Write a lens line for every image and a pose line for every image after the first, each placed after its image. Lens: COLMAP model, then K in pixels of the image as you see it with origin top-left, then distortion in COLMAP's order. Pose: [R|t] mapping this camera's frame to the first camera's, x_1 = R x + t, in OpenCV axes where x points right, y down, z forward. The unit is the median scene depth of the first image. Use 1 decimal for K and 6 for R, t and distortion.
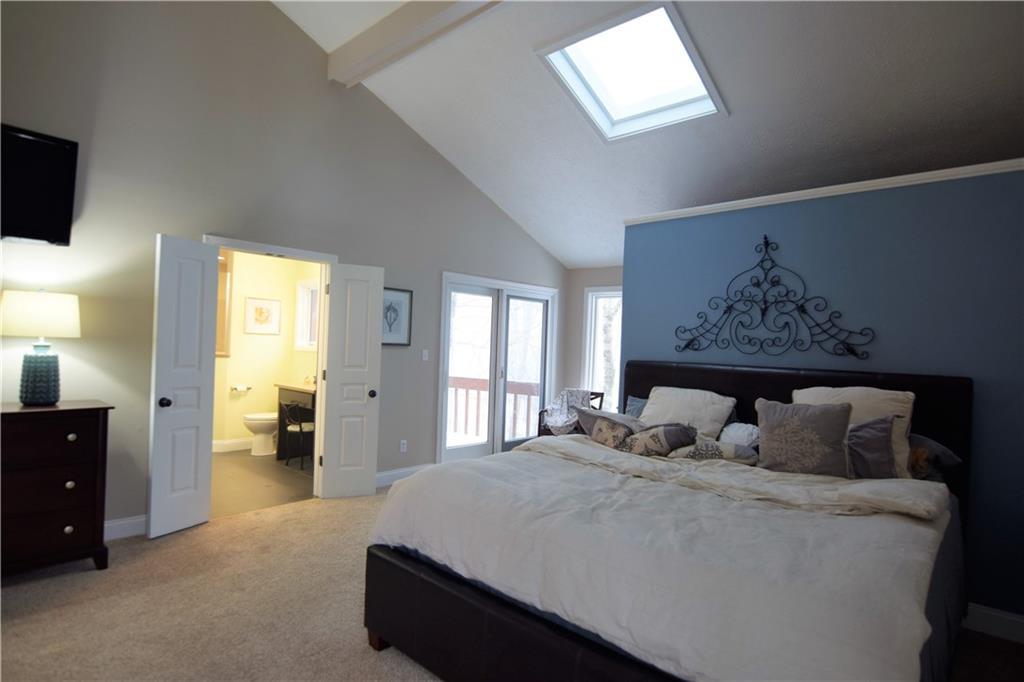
lens RADIAL K [[522.5, 0, 513.0], [0, 522.5, 341.2], [0, 0, 1]] dist [-0.005437, -0.000911]
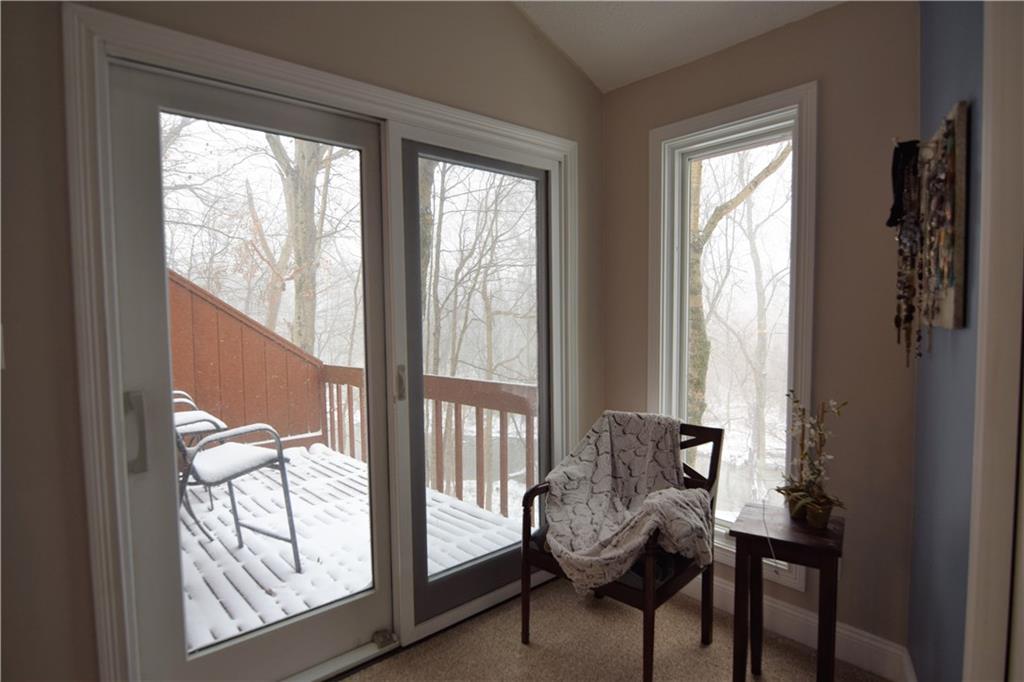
lens RADIAL K [[522.5, 0, 511.0], [0, 522.5, 341.6], [0, 0, 1]] dist [-0.005437, -0.000911]
pose [[0.991558, -0.044436, -0.121815, 0.083635], [0.051388, 0.997189, 0.054531, 0.019973], [0.119050, -0.060331, 0.991054, 0.653726]]
